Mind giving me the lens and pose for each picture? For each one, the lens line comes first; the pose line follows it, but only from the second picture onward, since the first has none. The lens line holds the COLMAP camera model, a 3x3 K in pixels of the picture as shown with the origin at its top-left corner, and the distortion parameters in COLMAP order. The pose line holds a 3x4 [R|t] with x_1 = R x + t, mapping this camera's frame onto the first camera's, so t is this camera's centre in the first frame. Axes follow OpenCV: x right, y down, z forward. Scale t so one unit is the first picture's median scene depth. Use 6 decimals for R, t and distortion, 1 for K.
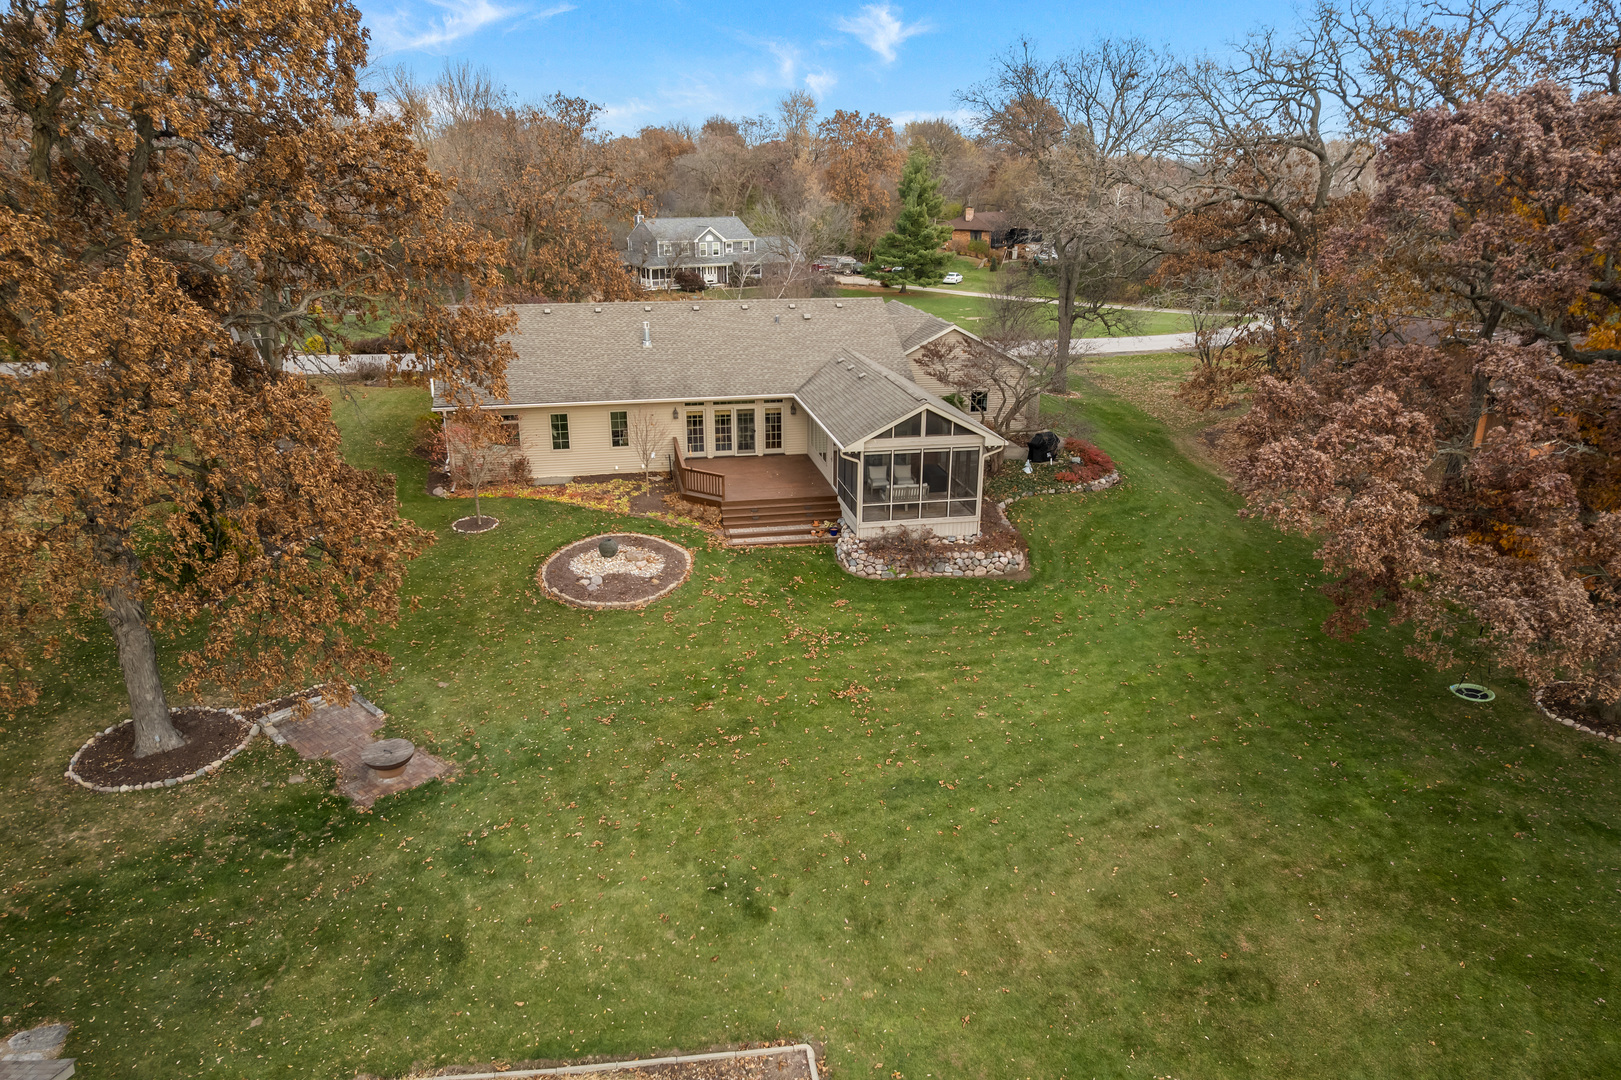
lens RADIAL K [[1042.8, 0, 825.9], [0, 1042.8, 542.1], [0, 0, 1]] dist [-0.083554, 0.075228]
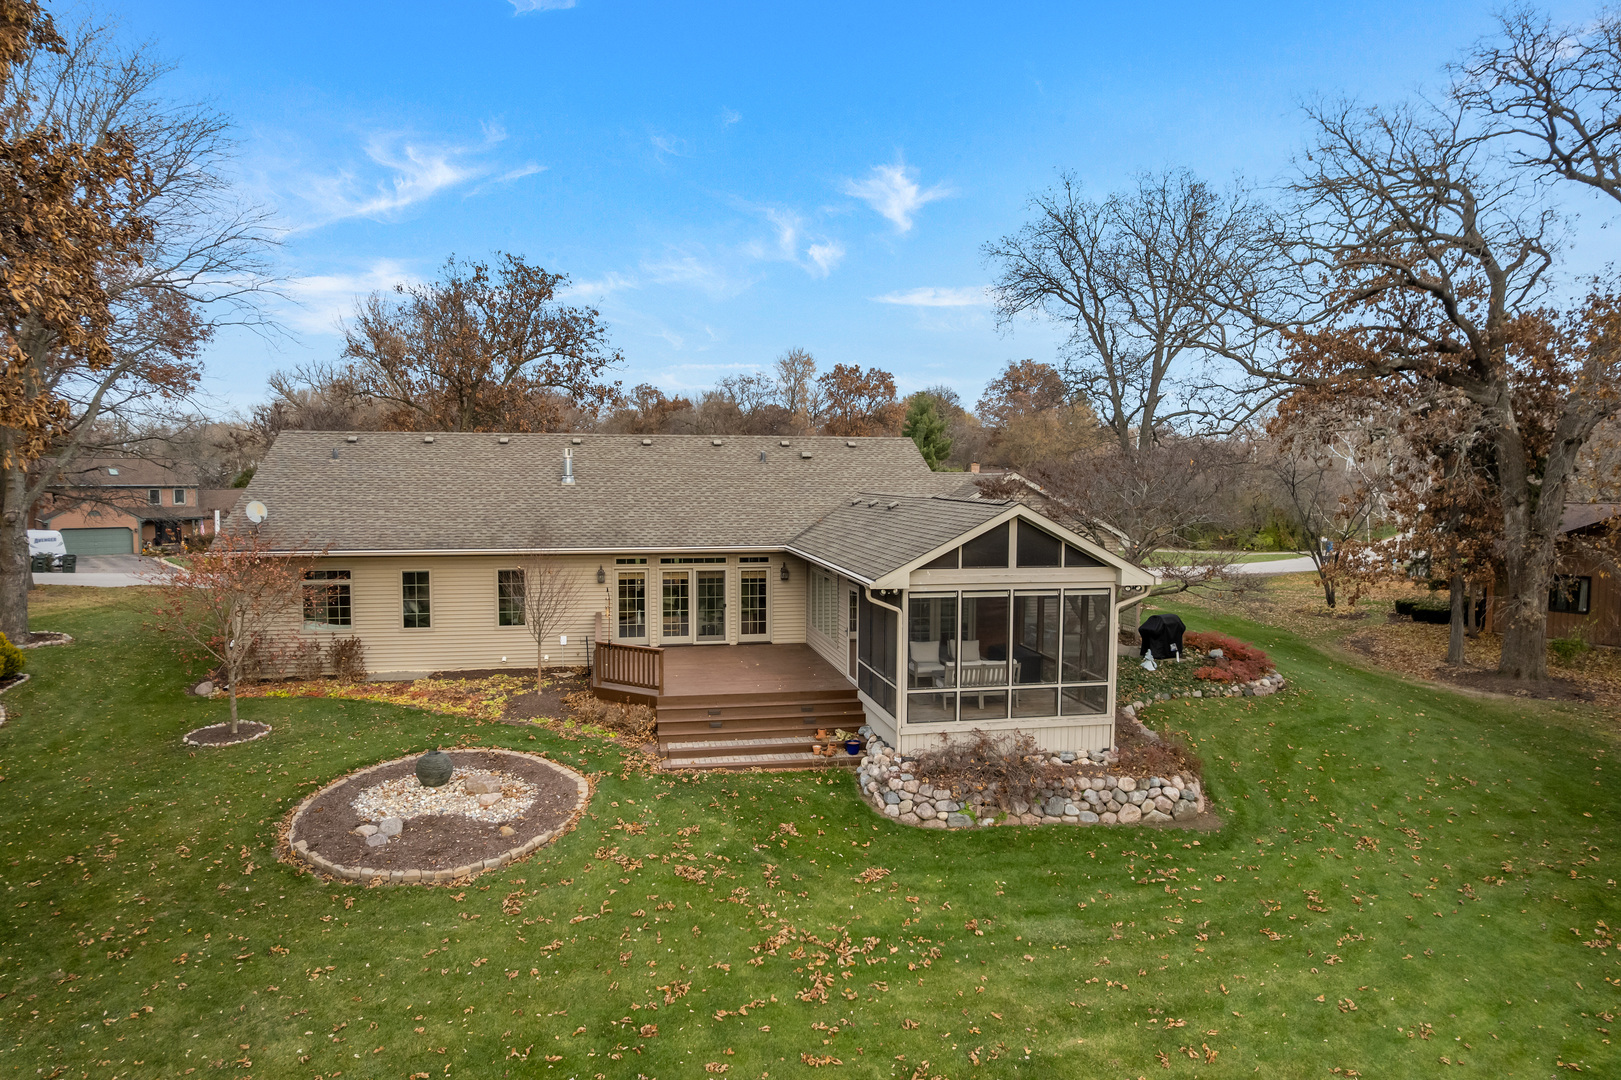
lens RADIAL K [[1042.8, 0, 825.9], [0, 1042.8, 542.1], [0, 0, 1]] dist [-0.083554, 0.075228]
pose [[0.999996, -0.001800, 0.002346, -0.008604], [0.002368, 0.962728, -0.270463, 0.036196], [-0.001771, 0.270467, 0.962728, 0.447619]]
